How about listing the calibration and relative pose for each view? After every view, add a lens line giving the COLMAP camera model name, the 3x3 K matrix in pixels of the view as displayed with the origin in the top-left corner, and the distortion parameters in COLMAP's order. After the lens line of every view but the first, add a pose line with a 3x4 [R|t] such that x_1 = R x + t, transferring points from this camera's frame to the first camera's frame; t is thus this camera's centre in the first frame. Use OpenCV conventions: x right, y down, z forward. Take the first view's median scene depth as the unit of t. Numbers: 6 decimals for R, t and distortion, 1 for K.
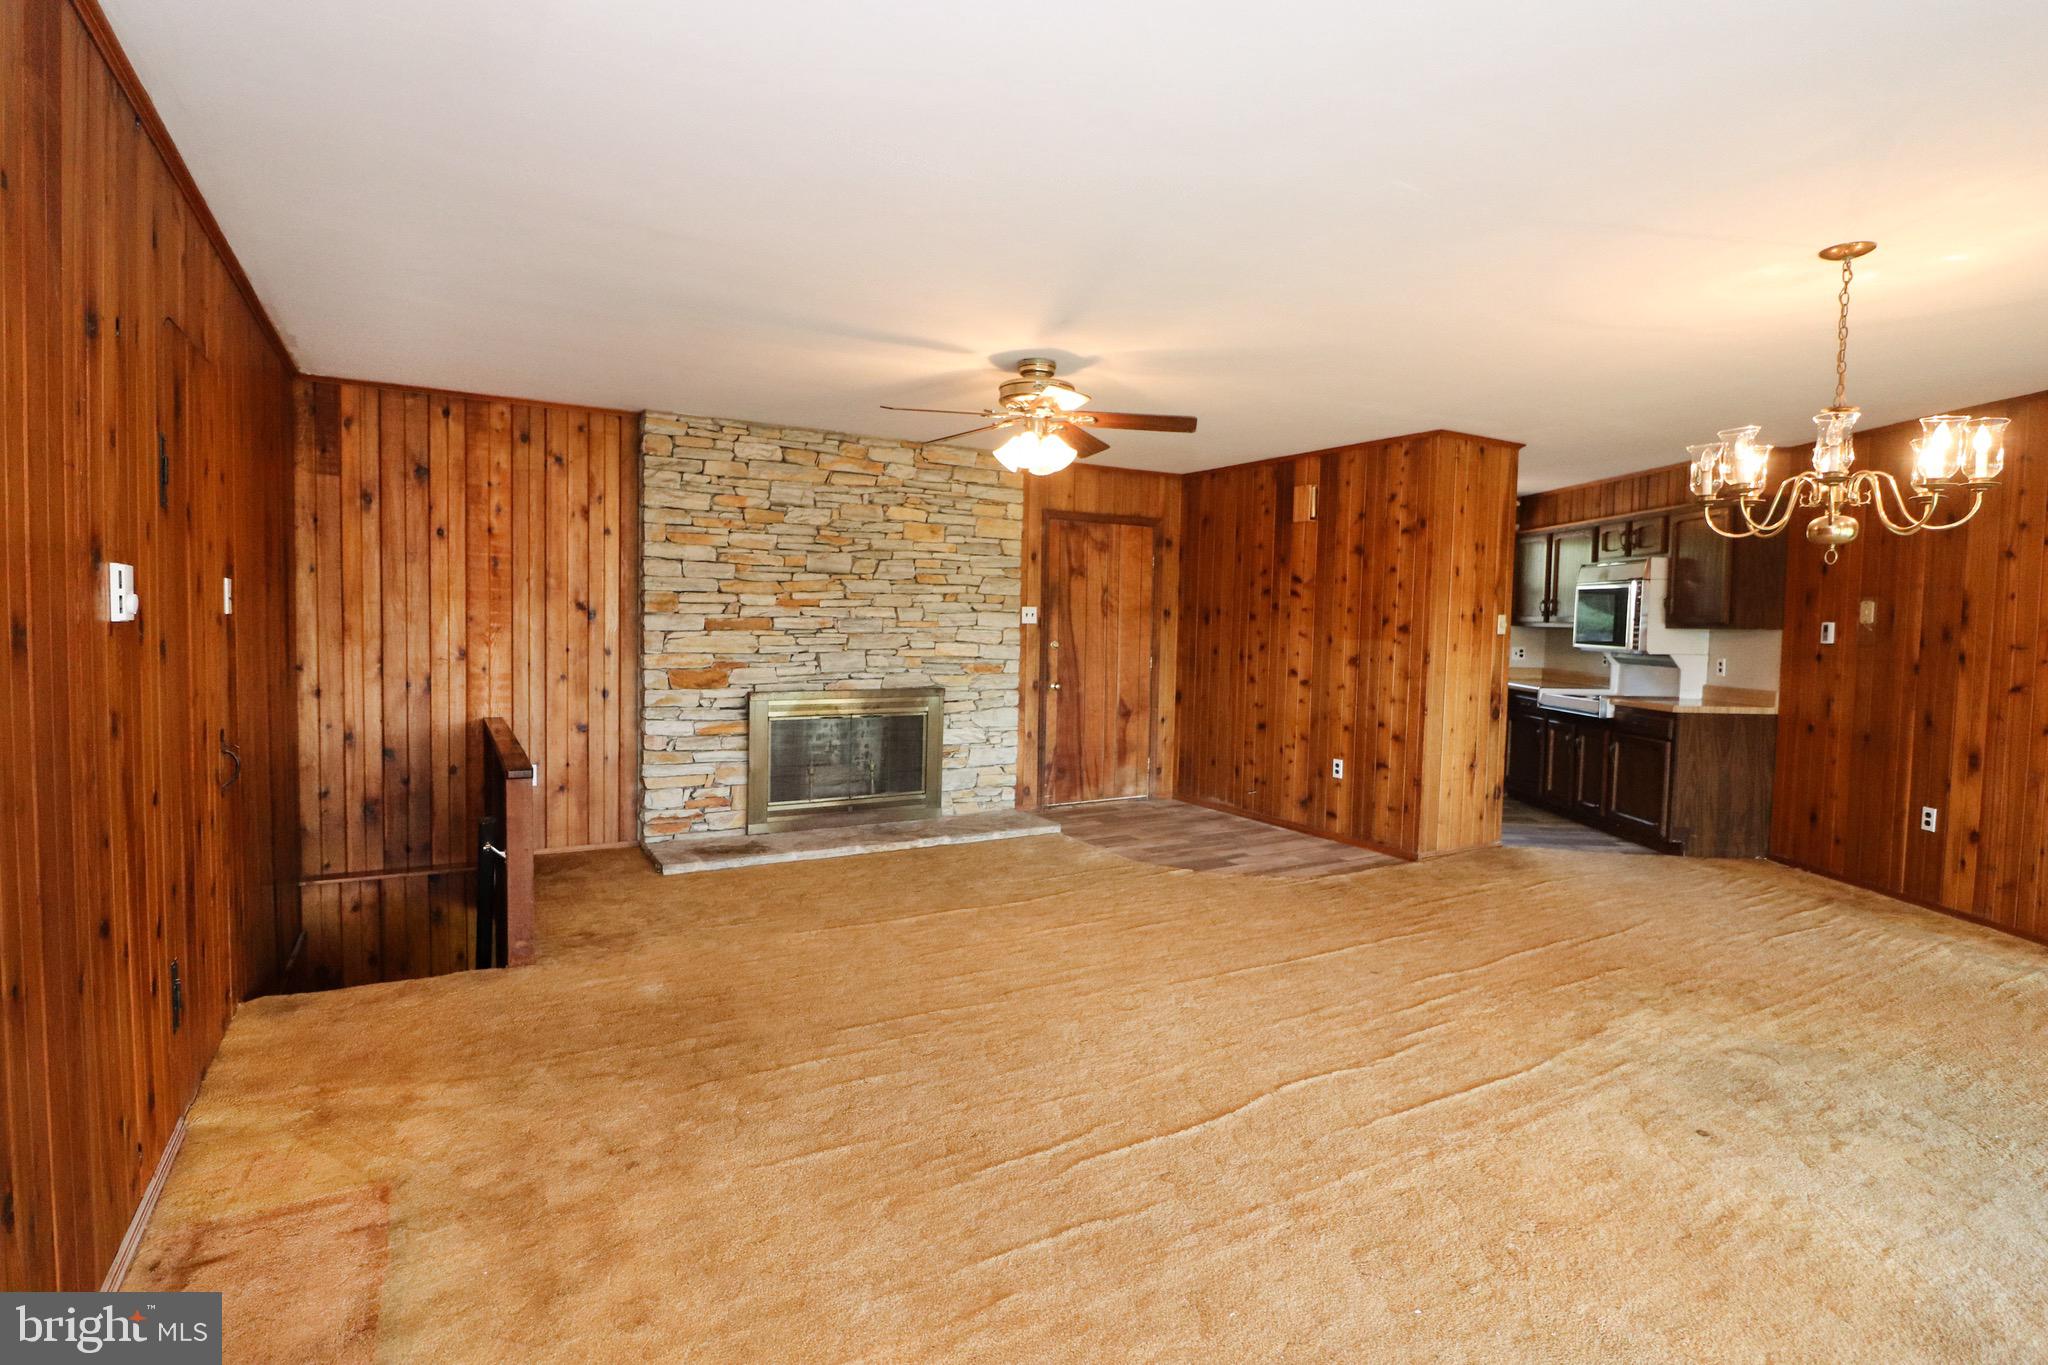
lens RADIAL K [[995.5, 0, 1022.8], [0, 995.5, 673.0], [0, 0, 1]] dist [0.001200, -0.011487]
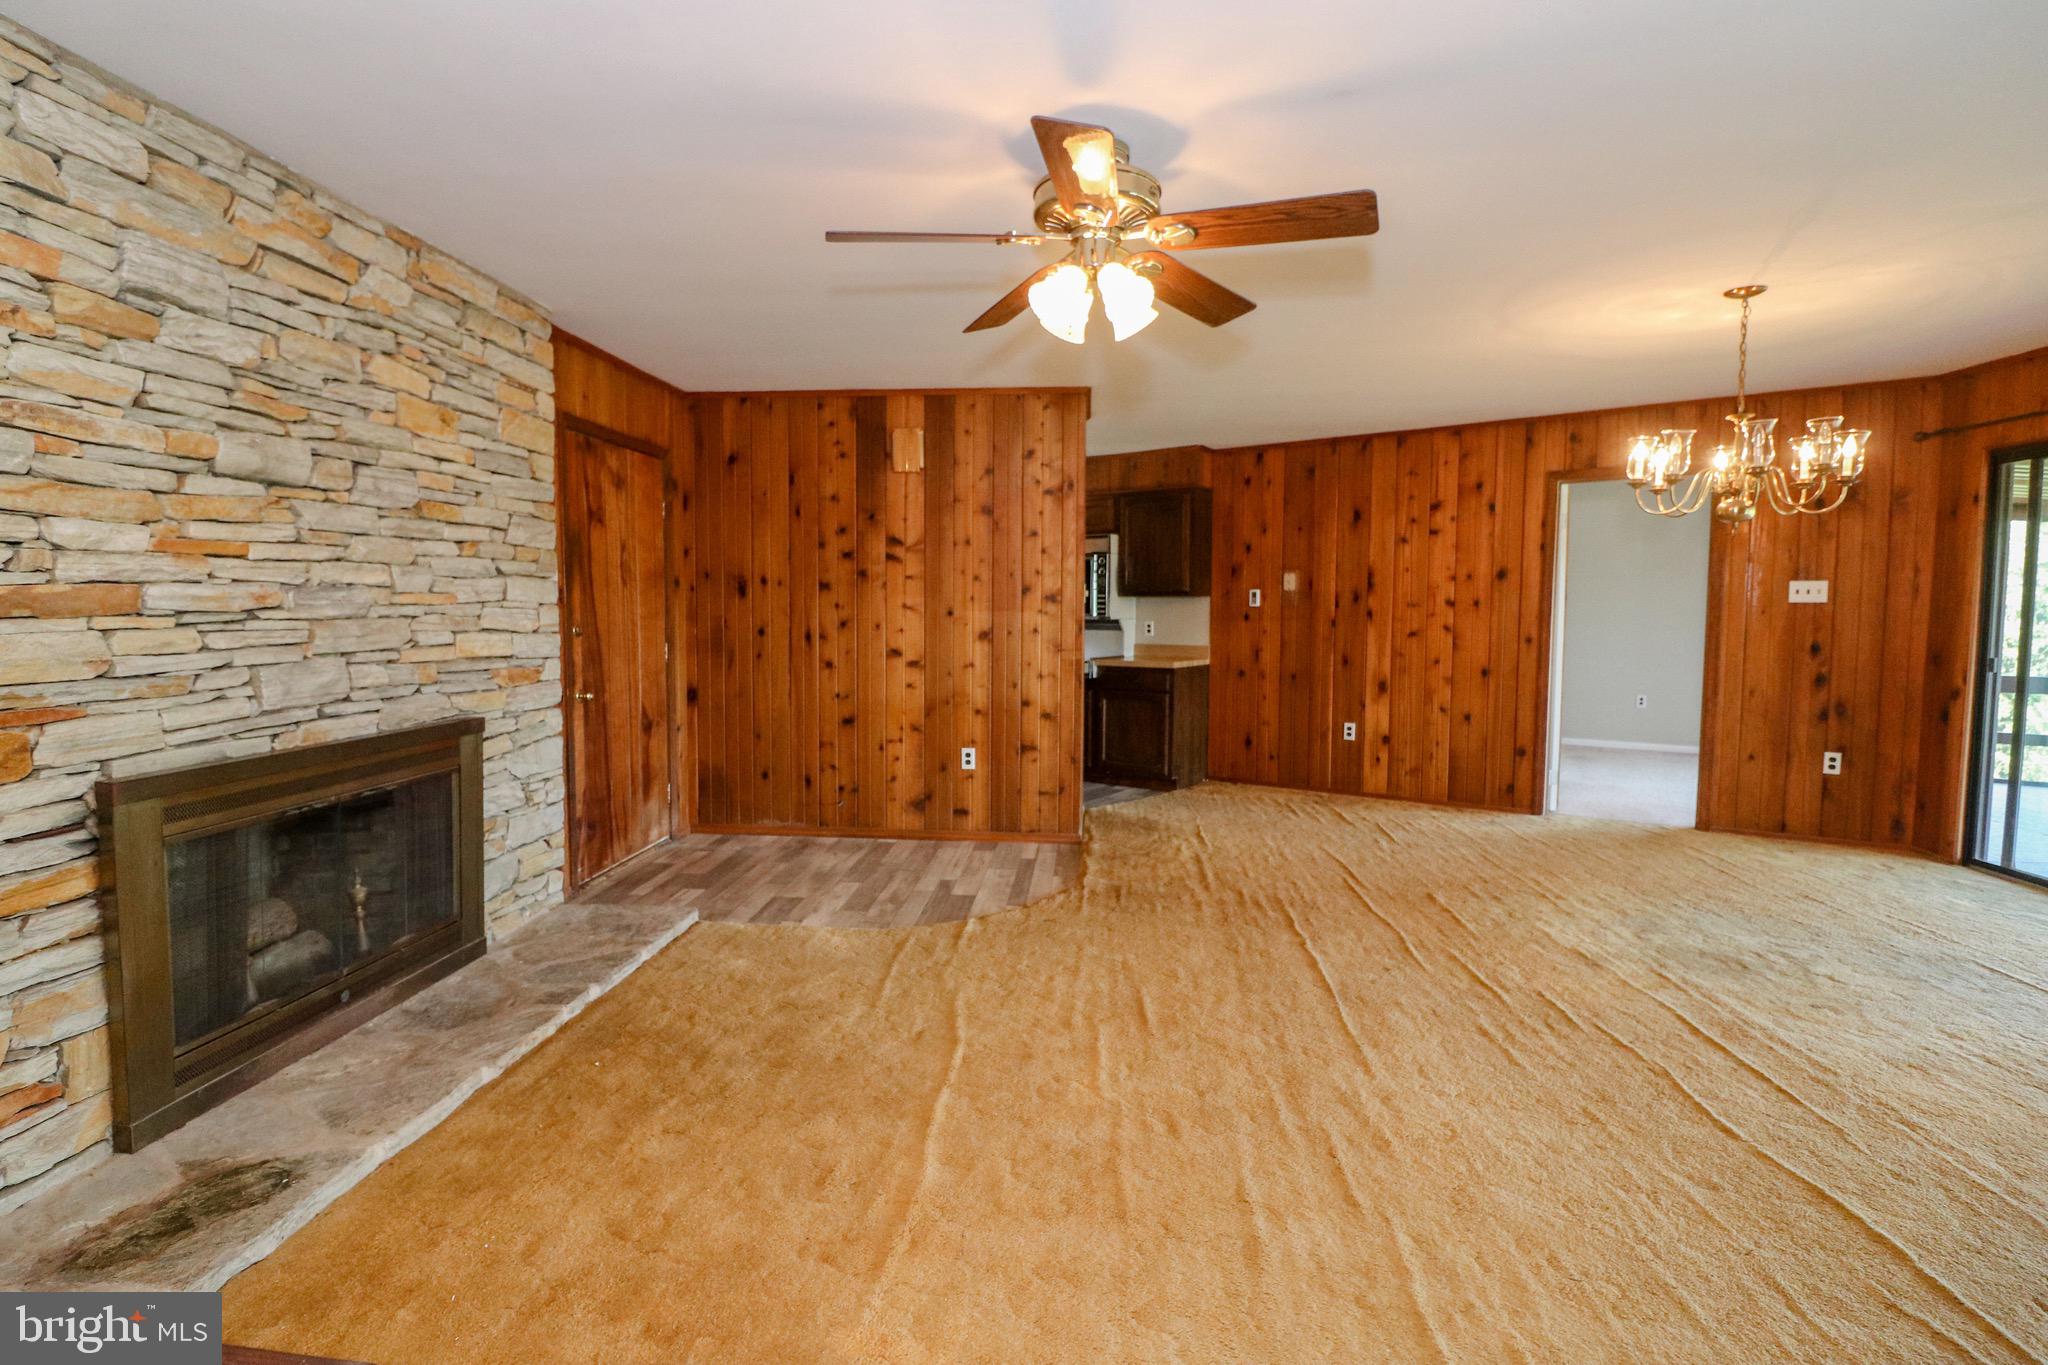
lens RADIAL K [[944.4, 0, 1015.7], [0, 944.4, 671.1], [0, 0, 1]] dist [-0.000529, -0.012383]
pose [[0.583470, -0.070688, 0.809052, -0.352716], [0.051344, 0.997423, 0.050117, -0.022259], [-0.810510, 0.012298, 0.585596, 0.513151]]
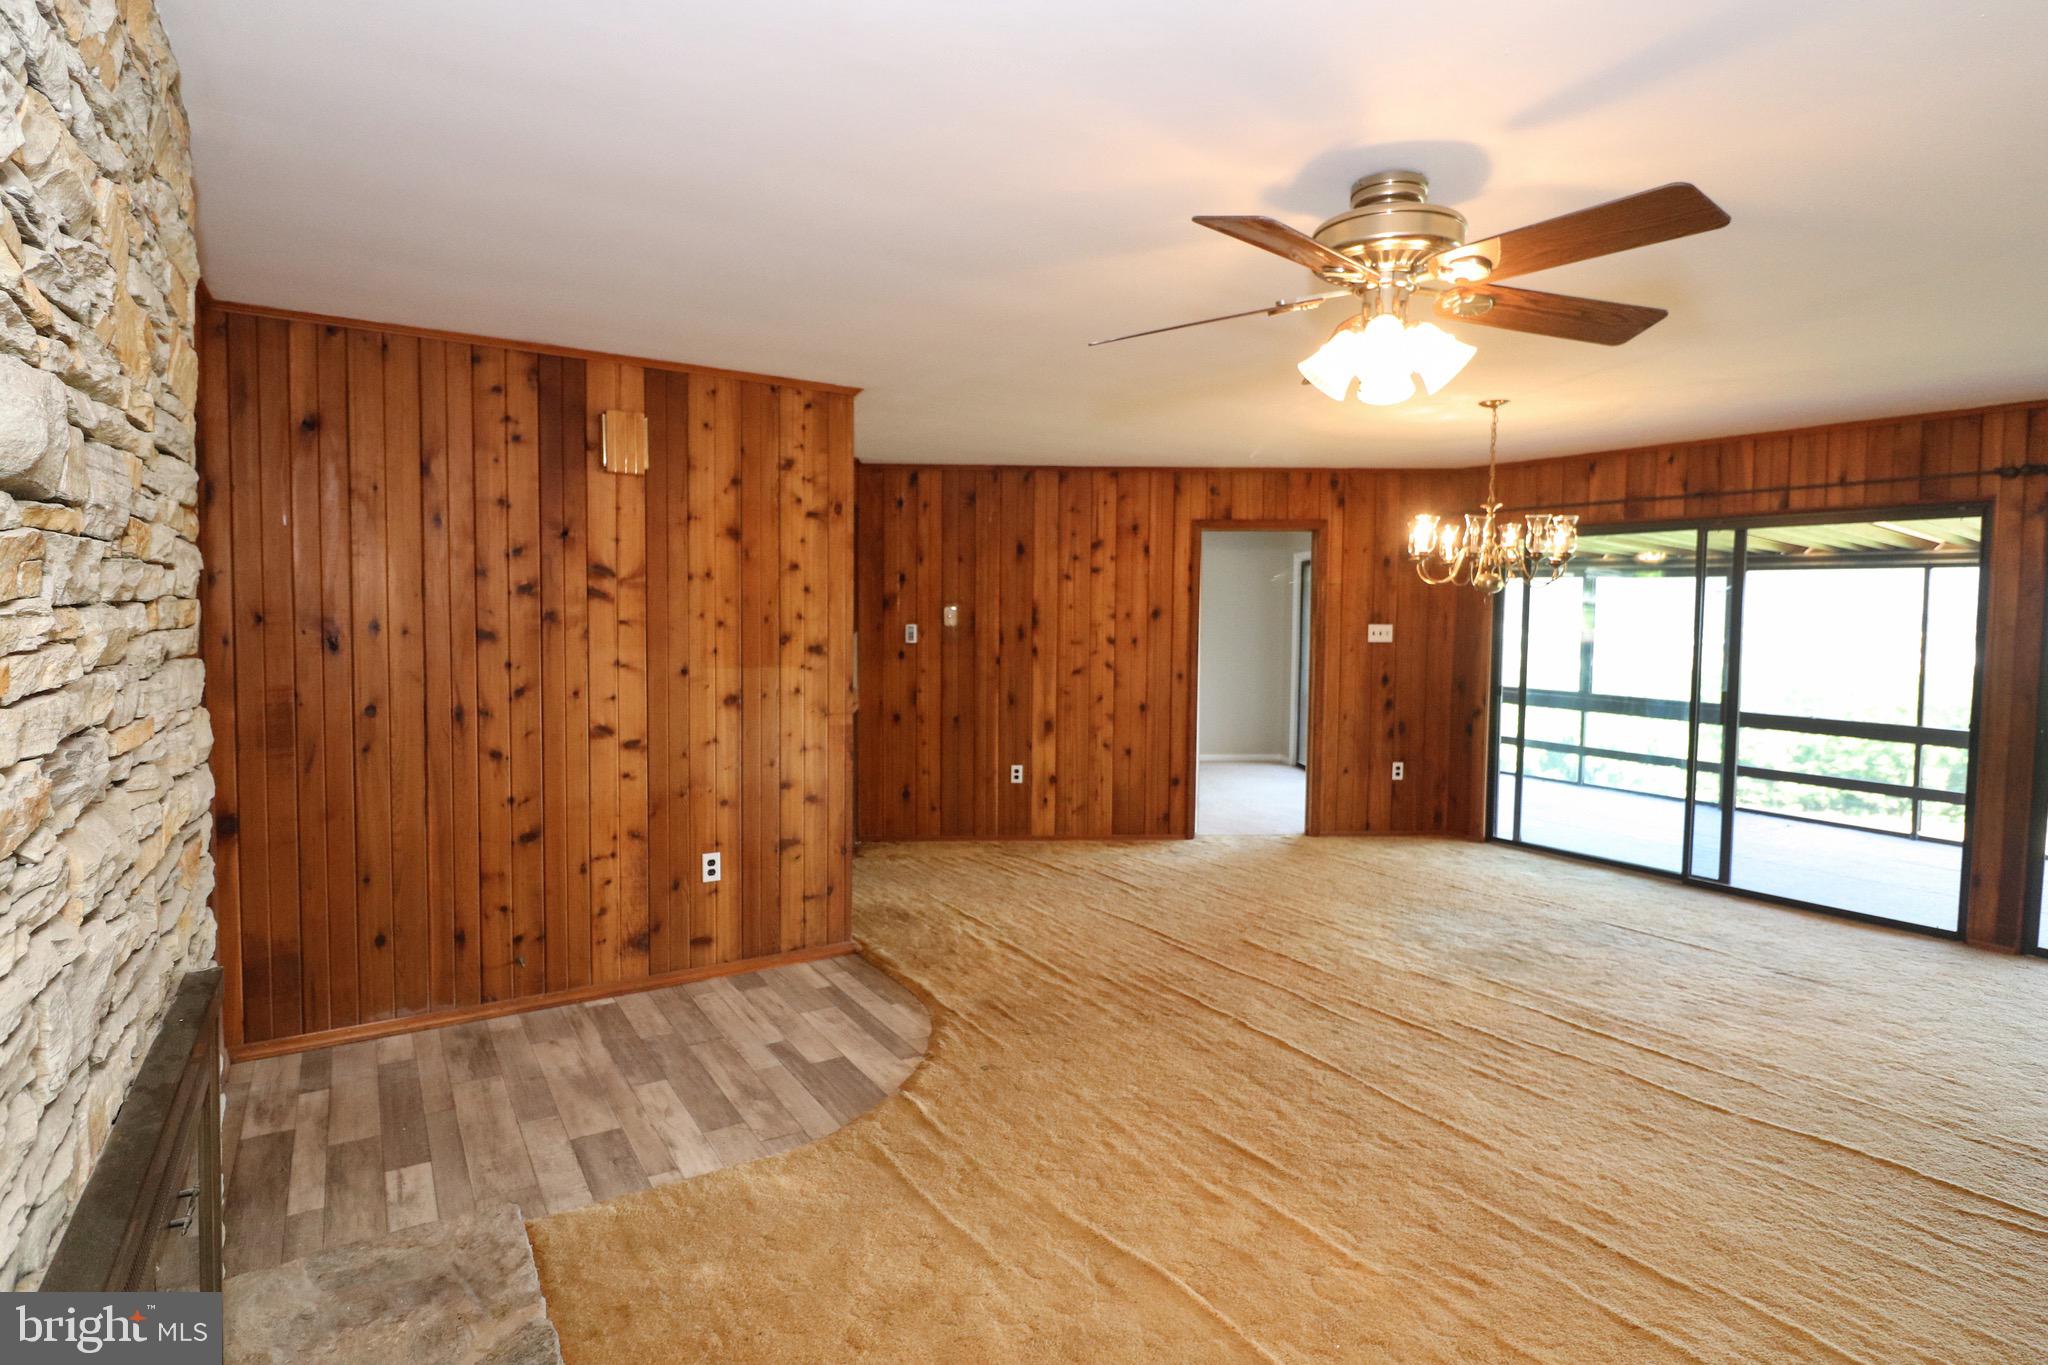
lens RADIAL K [[1032.7, 0, 1019.2], [0, 1032.7, 671.8], [0, 0, 1]] dist [0.001352, -0.012297]
pose [[-0.033137, -0.074532, 0.996668, -0.378402], [0.044834, 0.996101, 0.075980, -0.078711], [-0.998445, 0.047203, -0.029667, 0.875064]]
